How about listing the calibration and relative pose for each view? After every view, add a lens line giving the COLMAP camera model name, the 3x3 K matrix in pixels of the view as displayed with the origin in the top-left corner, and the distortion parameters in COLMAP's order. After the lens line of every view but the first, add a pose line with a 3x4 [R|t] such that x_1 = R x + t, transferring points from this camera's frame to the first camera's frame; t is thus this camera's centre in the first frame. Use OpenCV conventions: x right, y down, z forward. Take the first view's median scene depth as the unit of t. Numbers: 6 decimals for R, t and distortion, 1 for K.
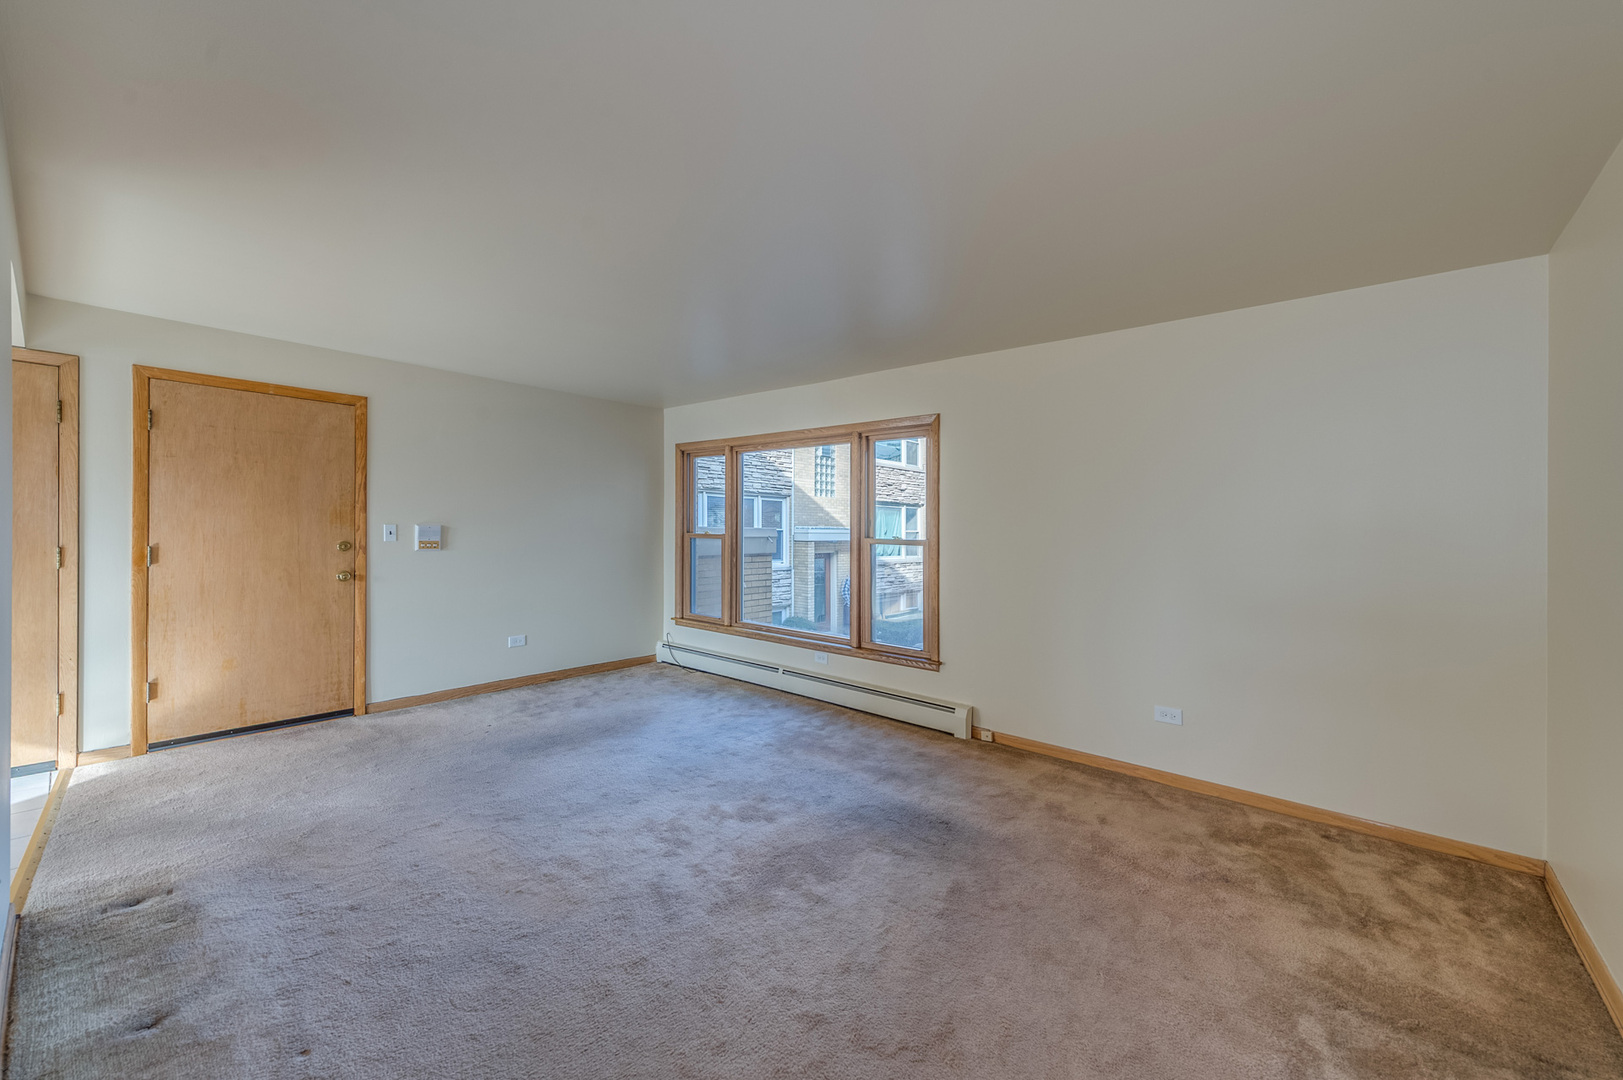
lens RADIAL K [[639.4, 0, 821.9], [0, 639.4, 536.6], [0, 0, 1]] dist [0.012707, -0.003449]
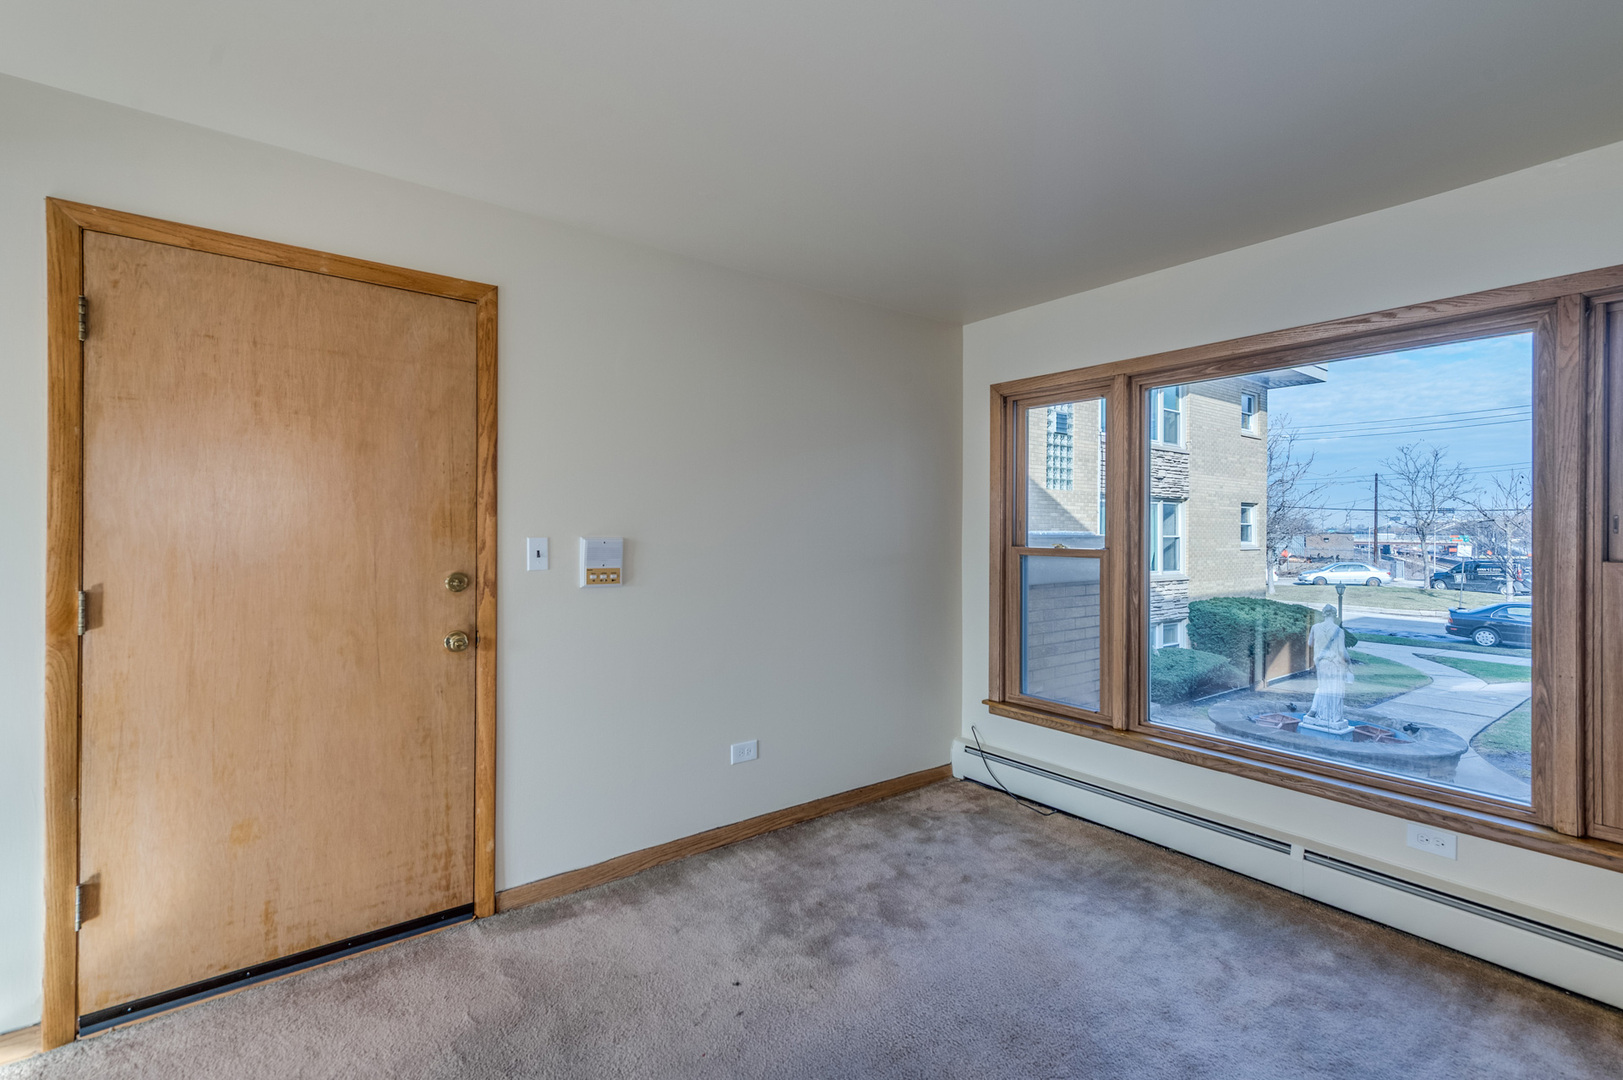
lens RADIAL K [[741.8, 0, 813.0], [0, 741.8, 531.9], [0, 0, 1]] dist [0.016045, -0.002470]
pose [[0.977165, -0.009675, -0.212263, -0.341679], [0.006558, 0.999860, -0.015383, -0.013207], [0.212383, 0.013639, 0.977091, 0.482246]]
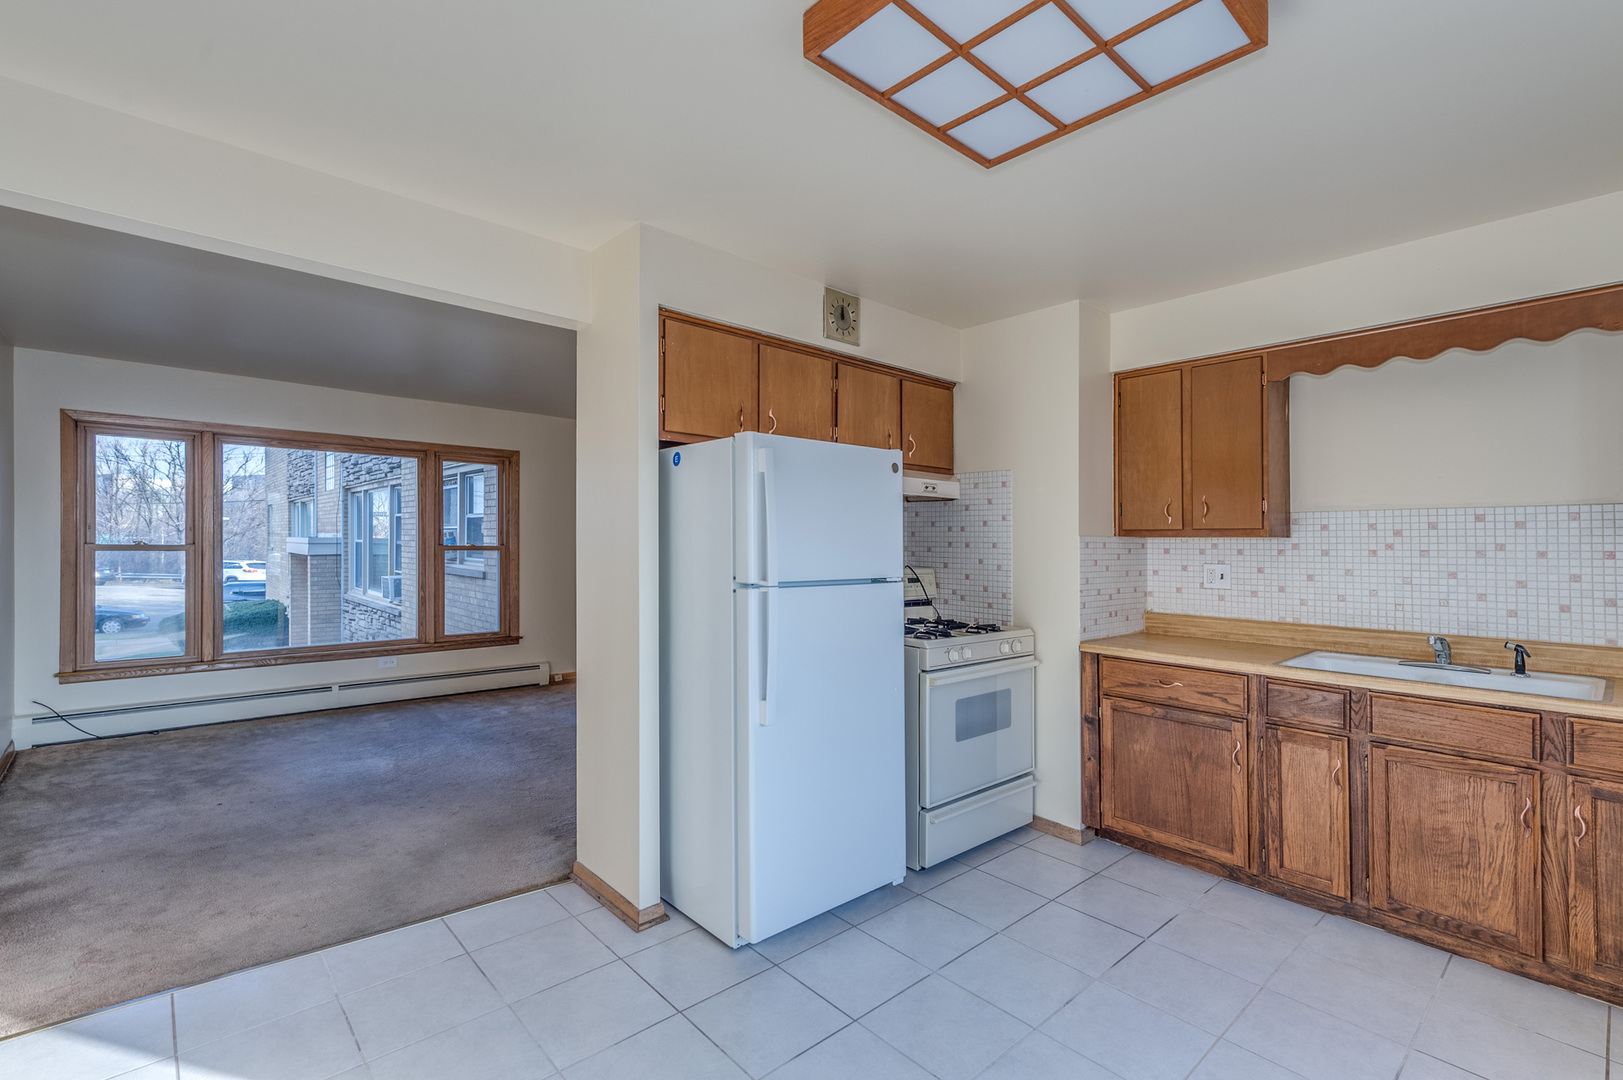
lens RADIAL K [[741.8, 0, 790.5], [0, 741.8, 522.6], [0, 0, 1]] dist [0.016045, -0.002470]
pose [[0.158119, 0.009767, 0.987372, -1.244348], [0.006630, 0.999918, -0.010953, -0.021729], [-0.987398, 0.008278, 0.158042, 0.190269]]
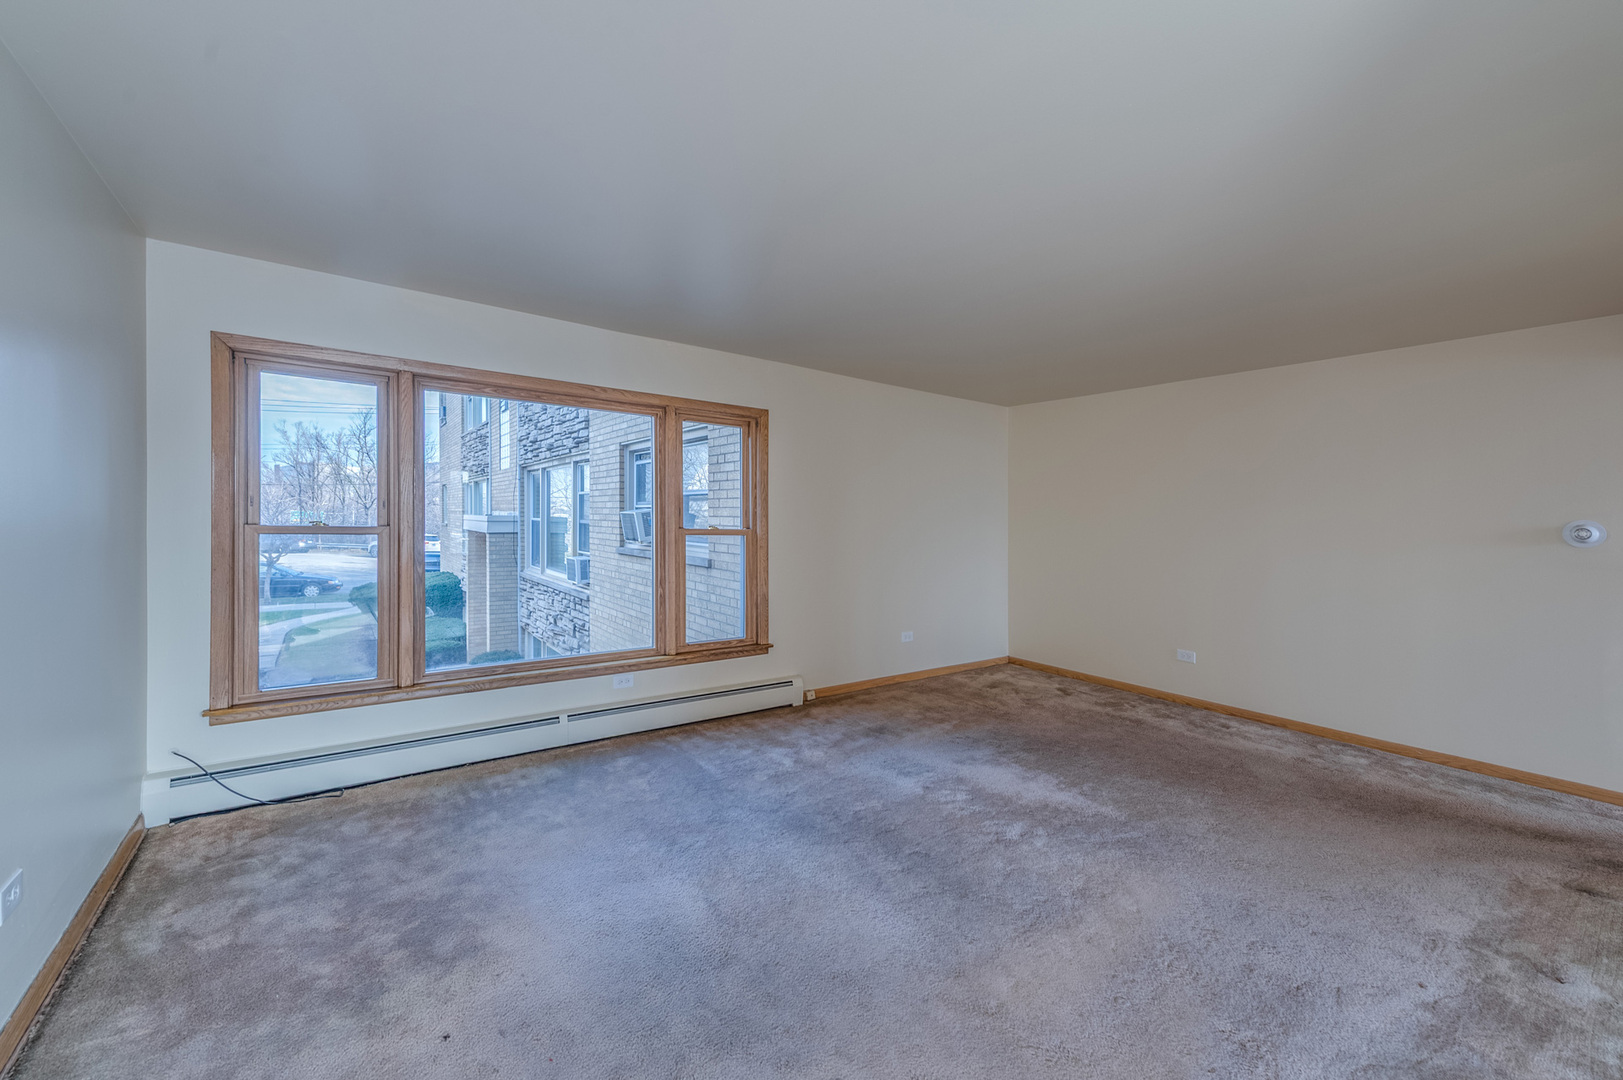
lens RADIAL K [[639.4, 0, 808.6], [0, 639.4, 513.1], [0, 0, 1]] dist [0.012707, -0.003449]
pose [[0.238246, -0.000612, 0.971205, -0.818193], [-0.002638, 0.999996, 0.001278, -0.023326], [-0.971201, -0.002867, 0.238243, 0.673320]]
